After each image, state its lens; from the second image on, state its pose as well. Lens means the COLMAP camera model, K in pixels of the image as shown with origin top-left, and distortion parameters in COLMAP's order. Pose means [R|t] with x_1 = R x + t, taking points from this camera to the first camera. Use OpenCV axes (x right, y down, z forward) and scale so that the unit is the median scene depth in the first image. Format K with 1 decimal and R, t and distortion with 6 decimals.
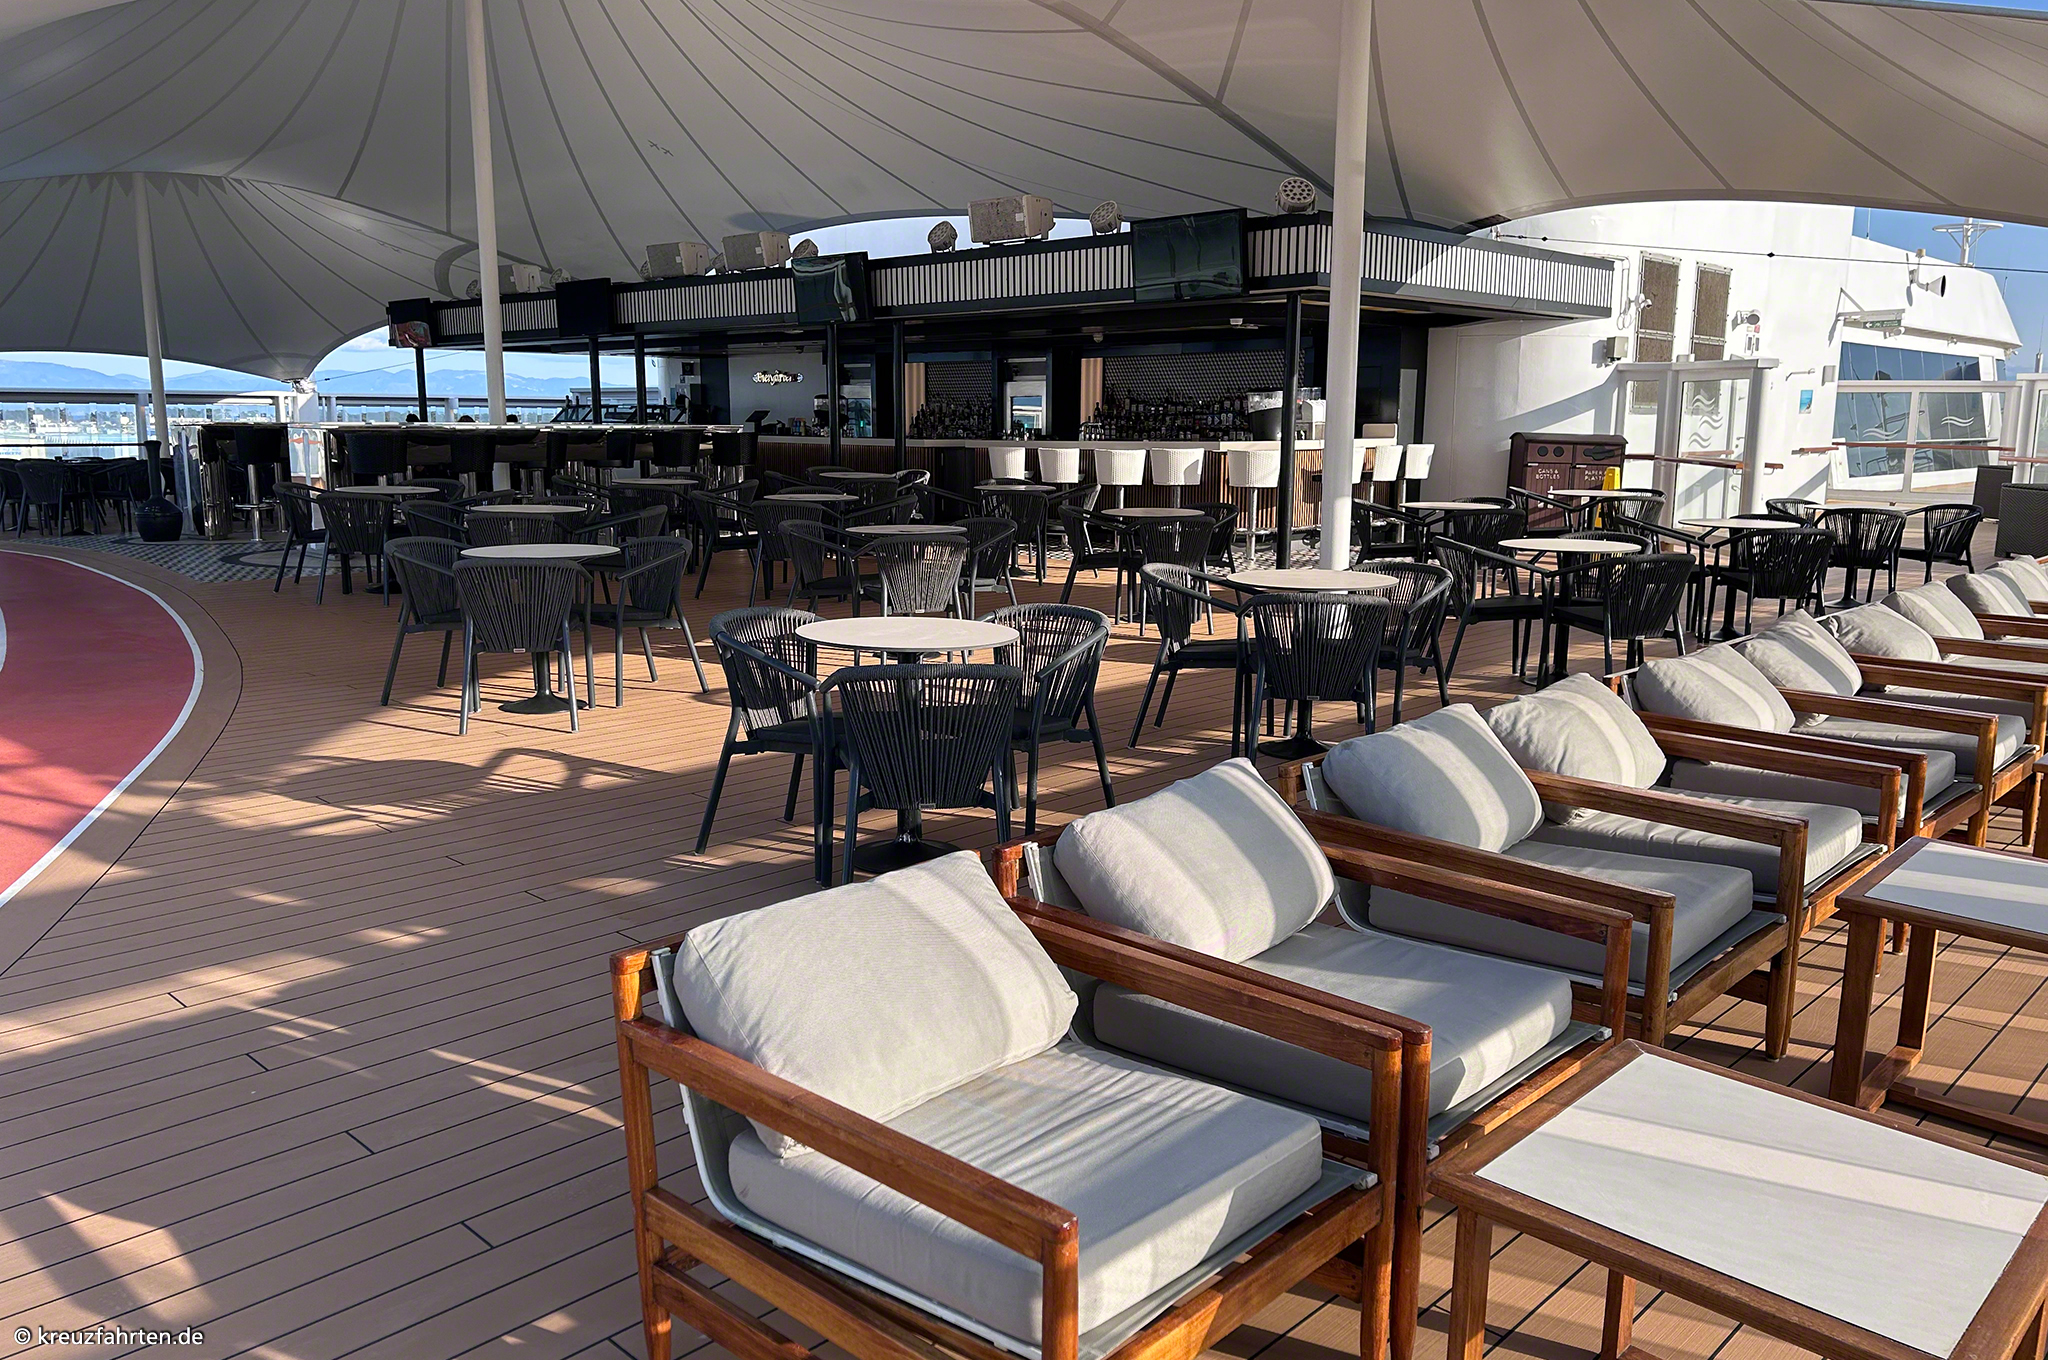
lens RADIAL K [[1554.6, 0, 1025.9], [0, 1554.6, 686.5], [0, 0, 1]] dist [0.073875, 0.000686]
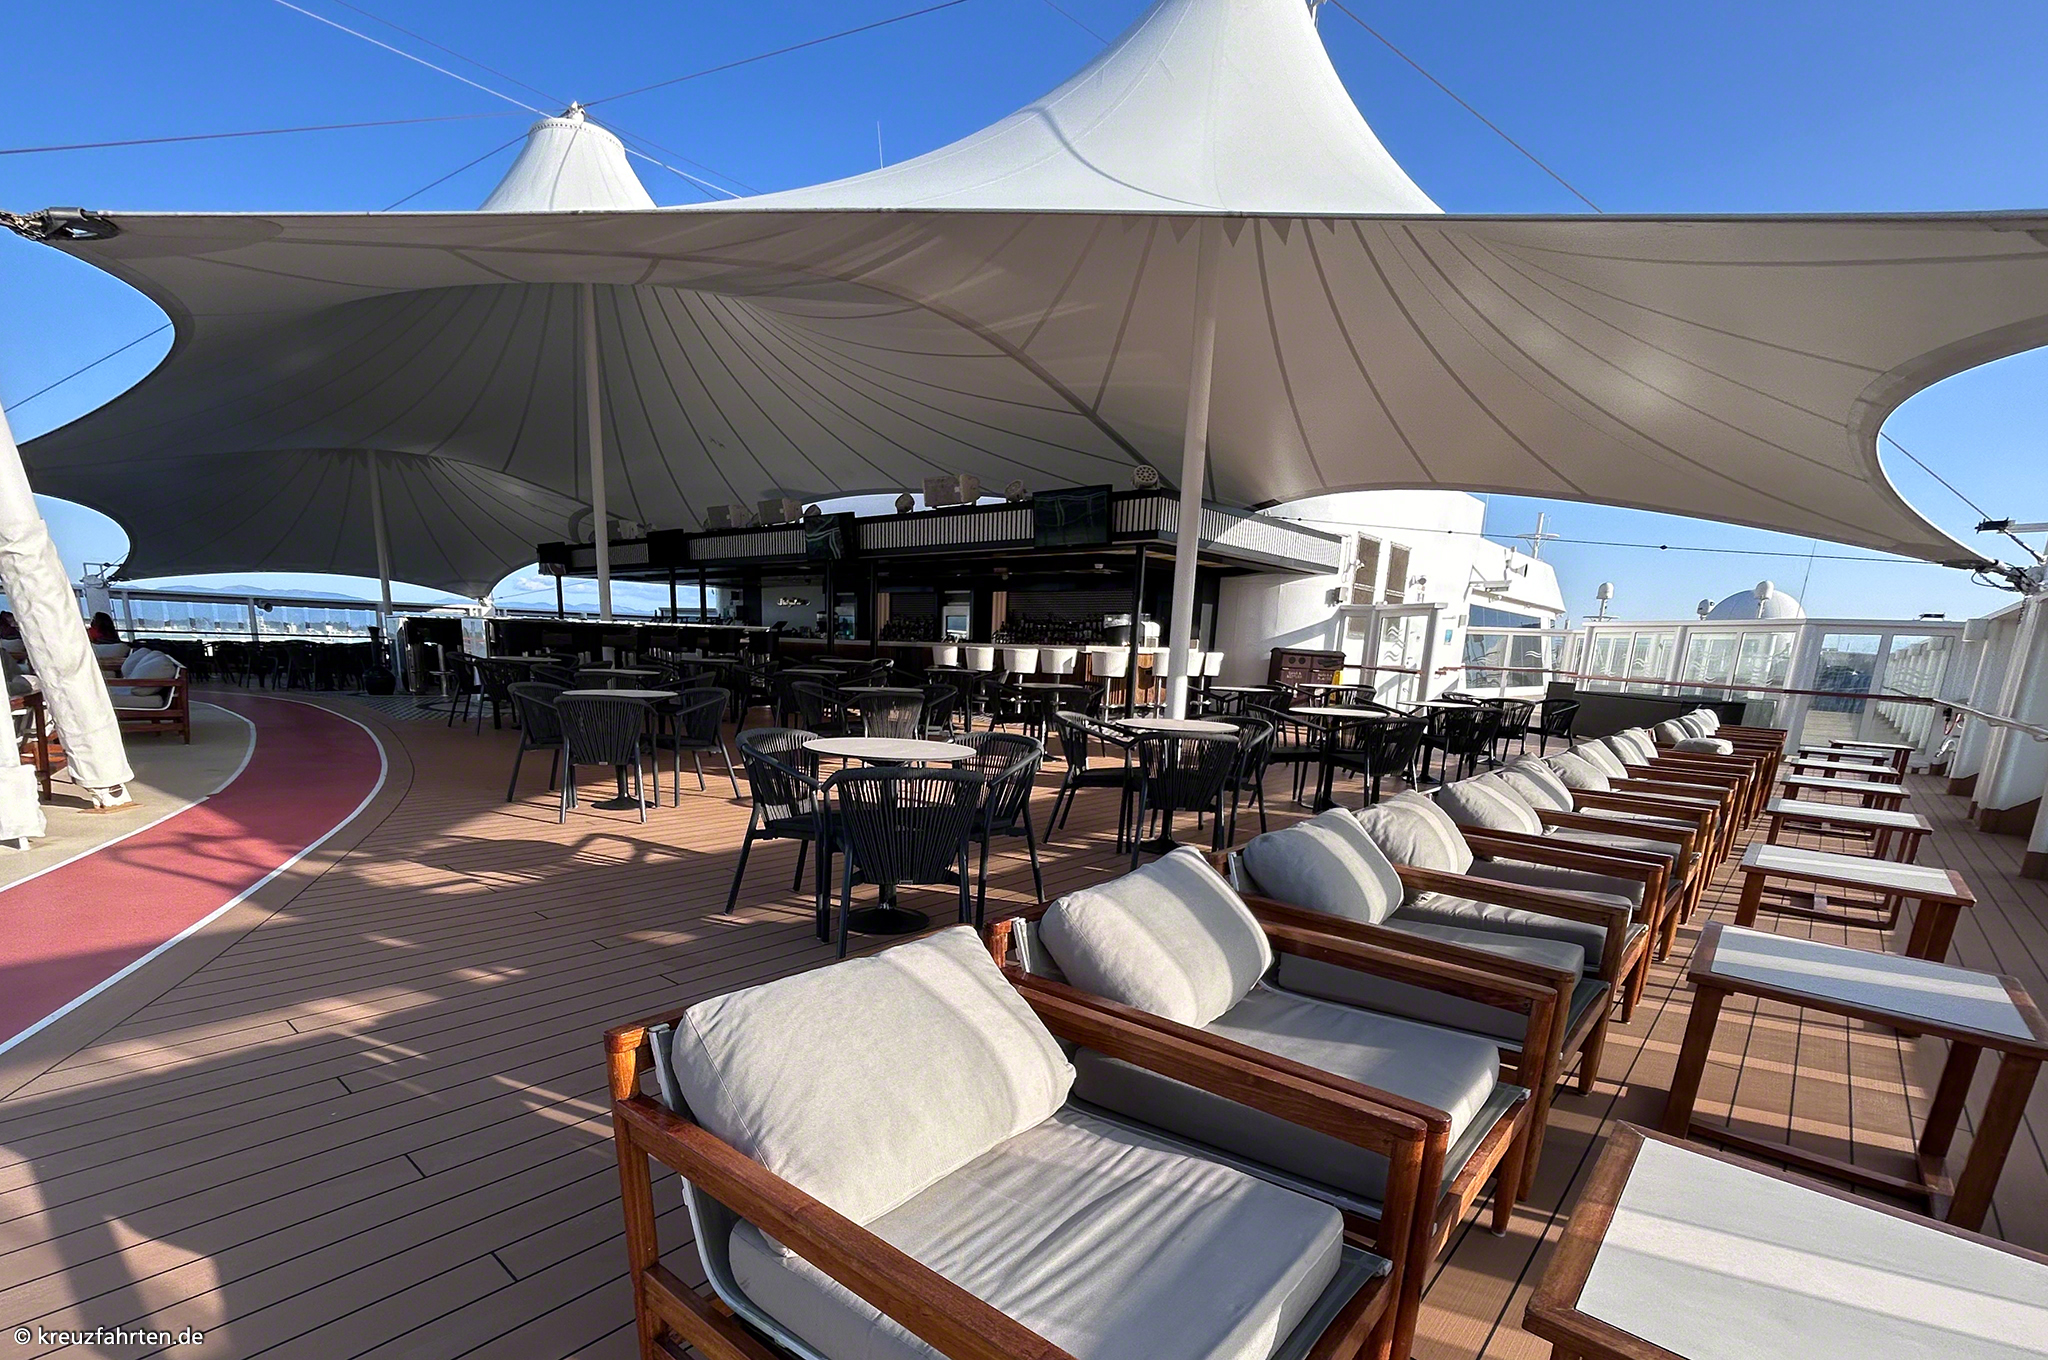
lens RADIAL K [[981.2, 0, 994.7], [0, 981.2, 870.5], [0, 0, 1]] dist [0.010553, -0.000005]
pose [[0.998664, 0.019834, 0.047713, -0.021251], [-0.022827, 0.997751, 0.063021, 0.011074], [-0.046356, -0.064026, 0.996871, 0.142793]]
